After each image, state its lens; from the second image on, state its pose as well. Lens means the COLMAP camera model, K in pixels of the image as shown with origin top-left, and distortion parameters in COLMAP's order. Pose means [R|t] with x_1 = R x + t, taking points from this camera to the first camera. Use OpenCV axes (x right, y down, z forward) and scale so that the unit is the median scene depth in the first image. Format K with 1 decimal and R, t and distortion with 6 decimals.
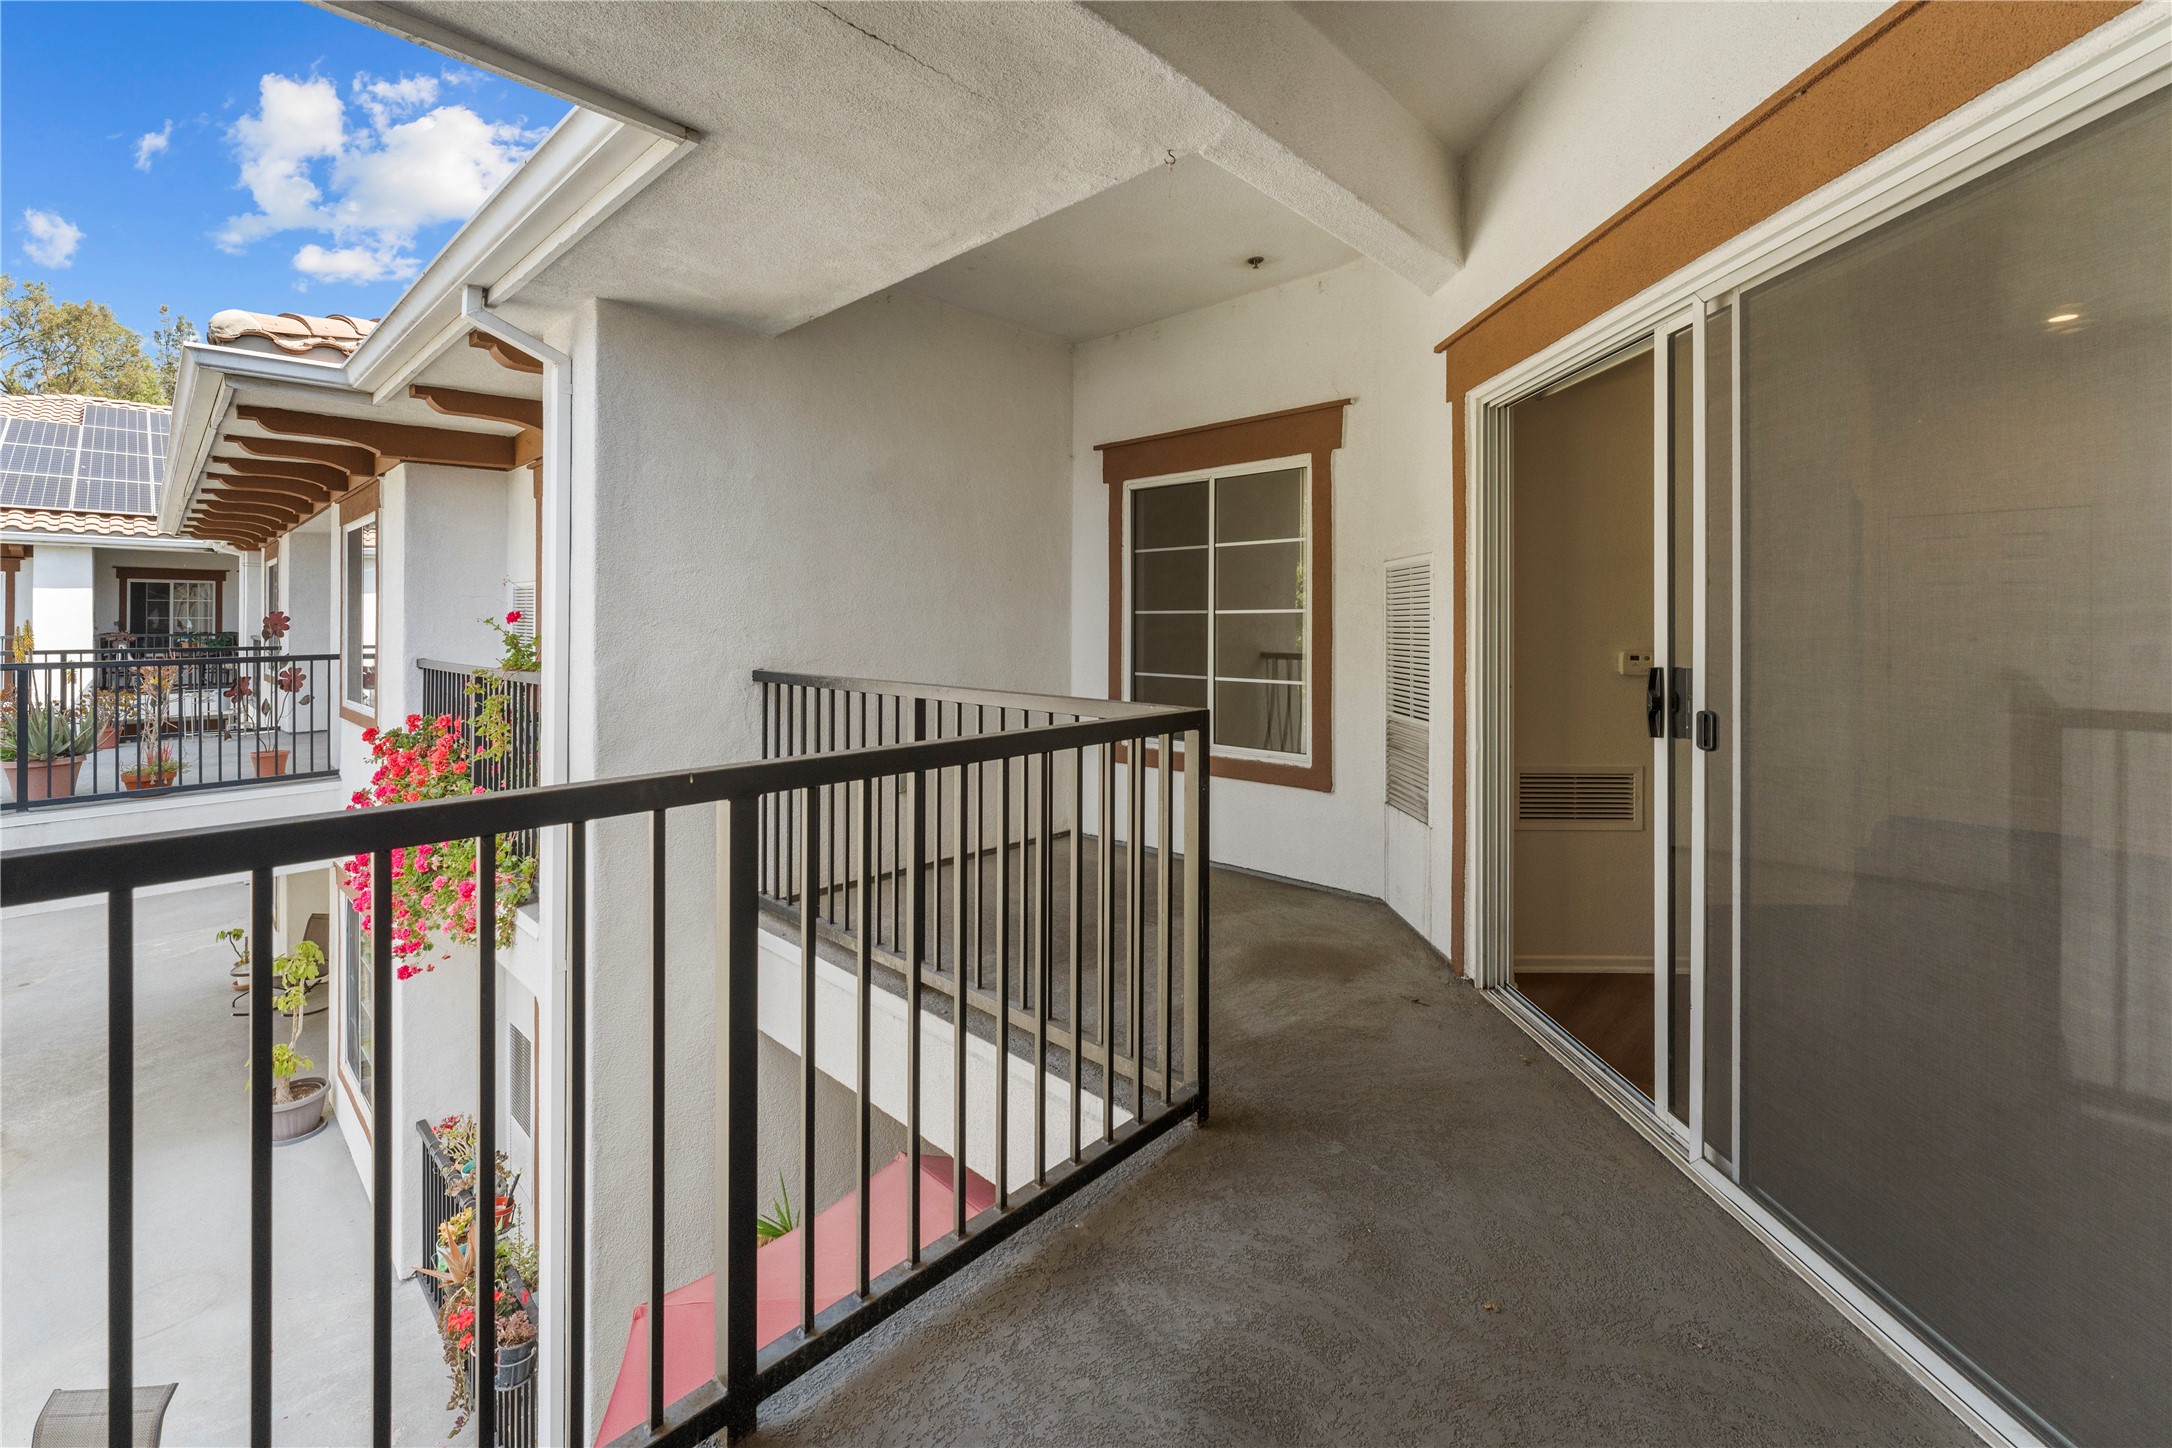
lens RADIAL K [[915.8, 0, 1098.9], [0, 915.8, 621.9], [0, 0, 1]] dist [0.003947, 0.000531]
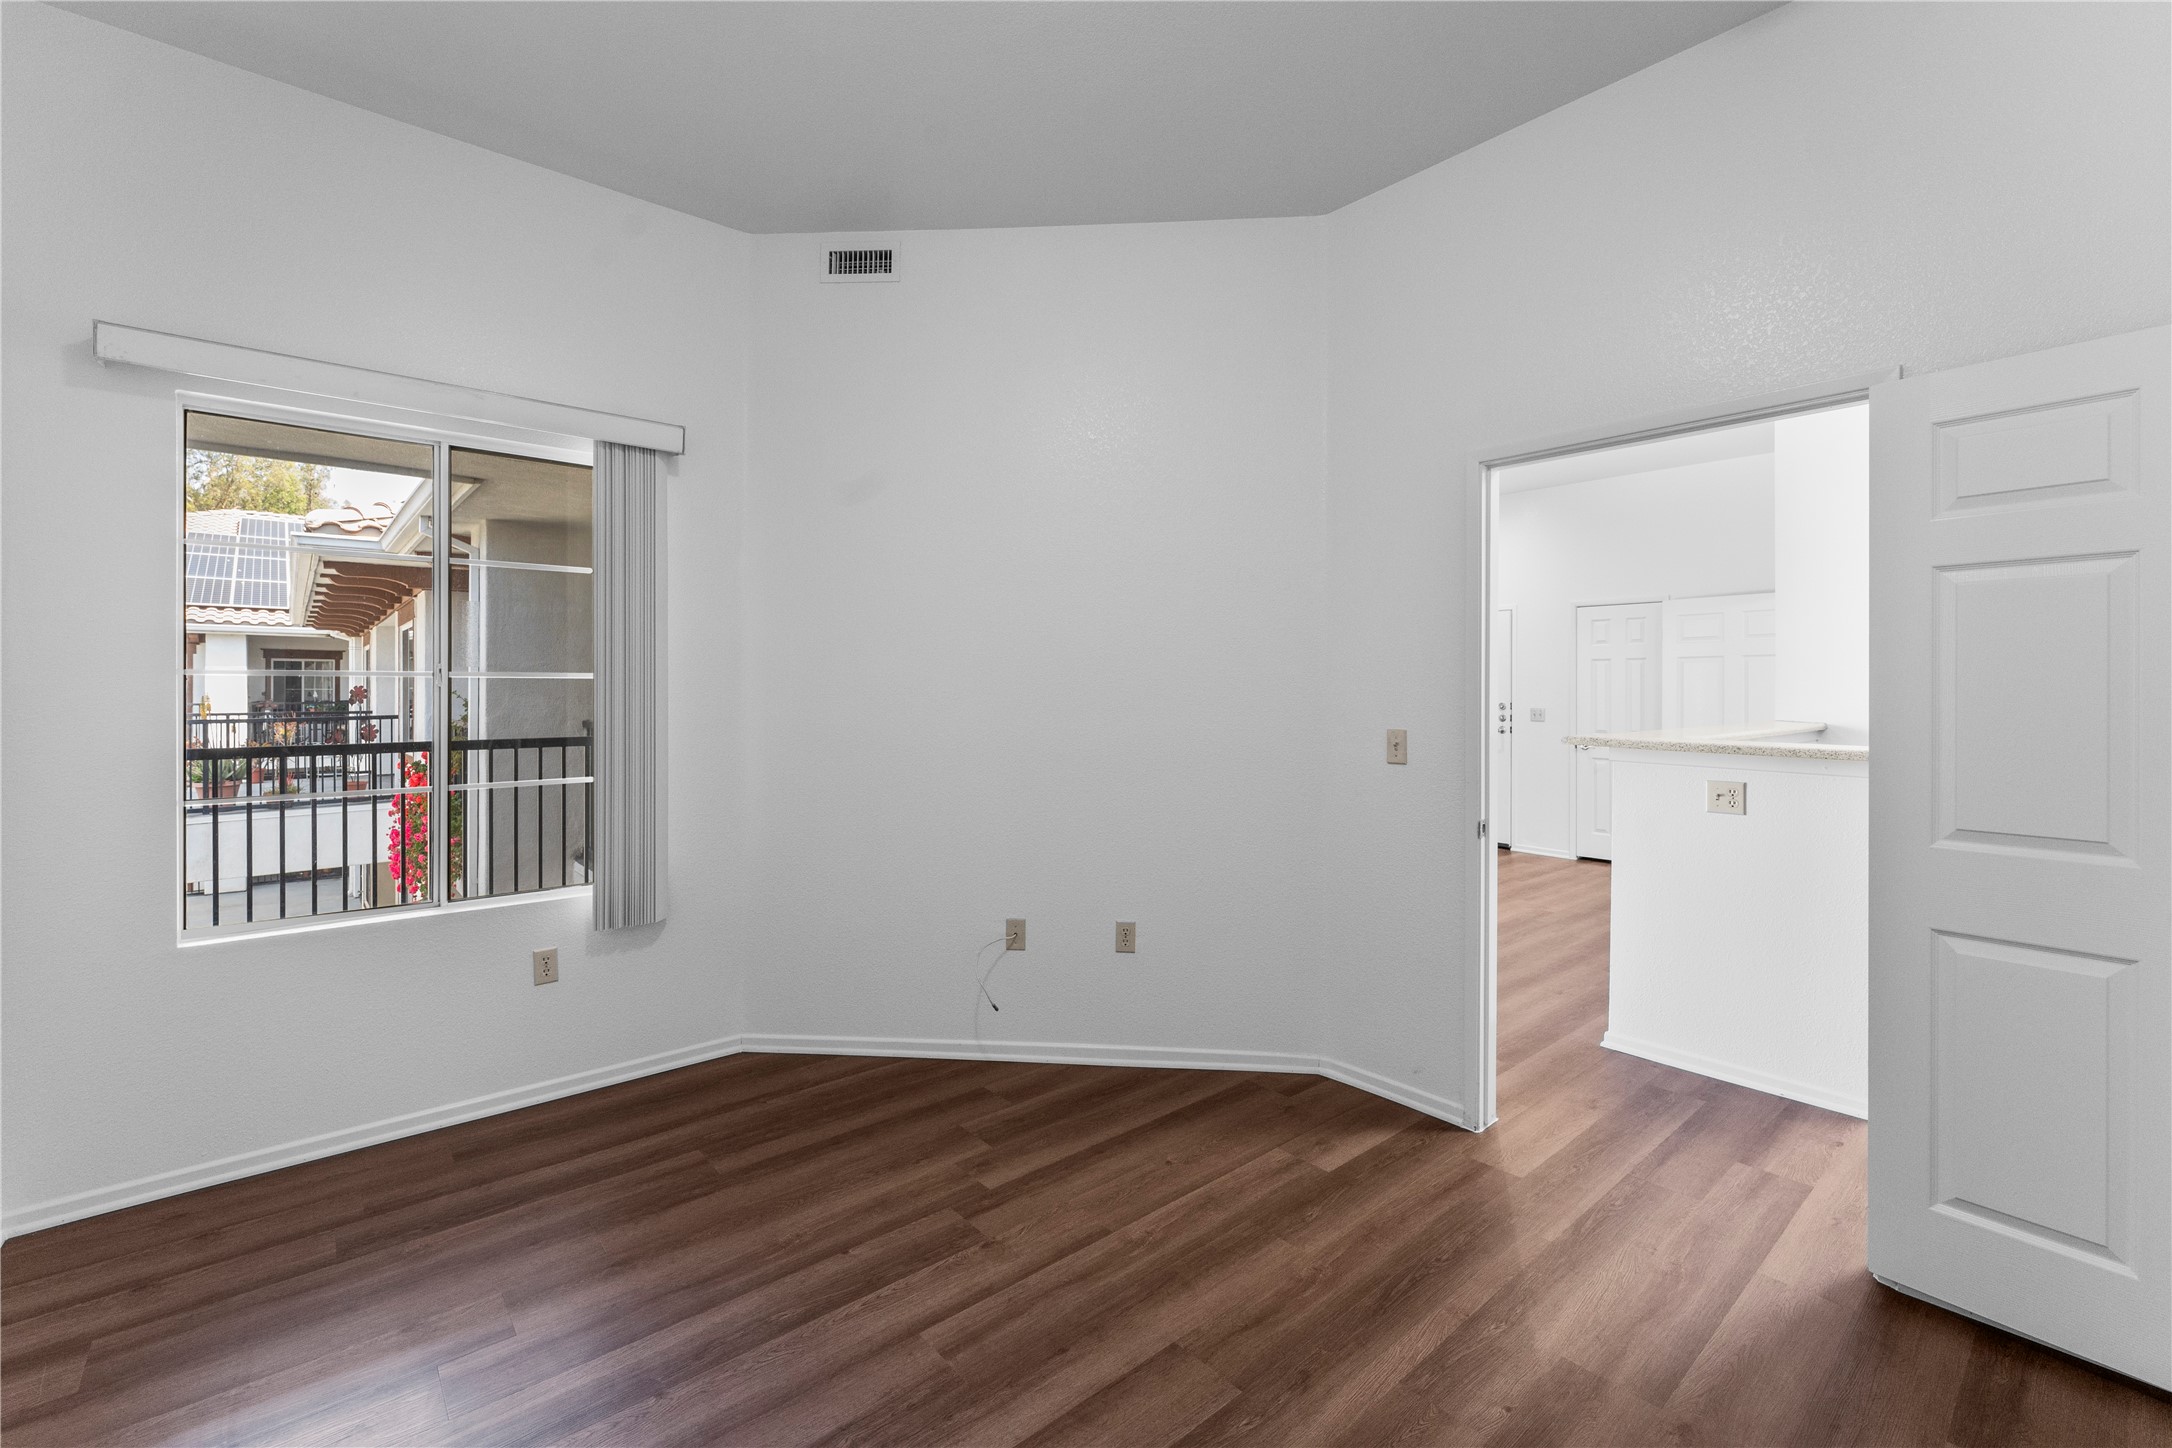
lens RADIAL K [[915.8, 0, 1058.6], [0, 915.8, 696.4], [0, 0, 1]] dist [0.003947, 0.000531]
pose [[0.994325, 0.000257, -0.106381, 0.203574], [0.000307, 0.999986, 0.005283, -0.000712], [0.106381, -0.005286, 0.994311, -0.184660]]
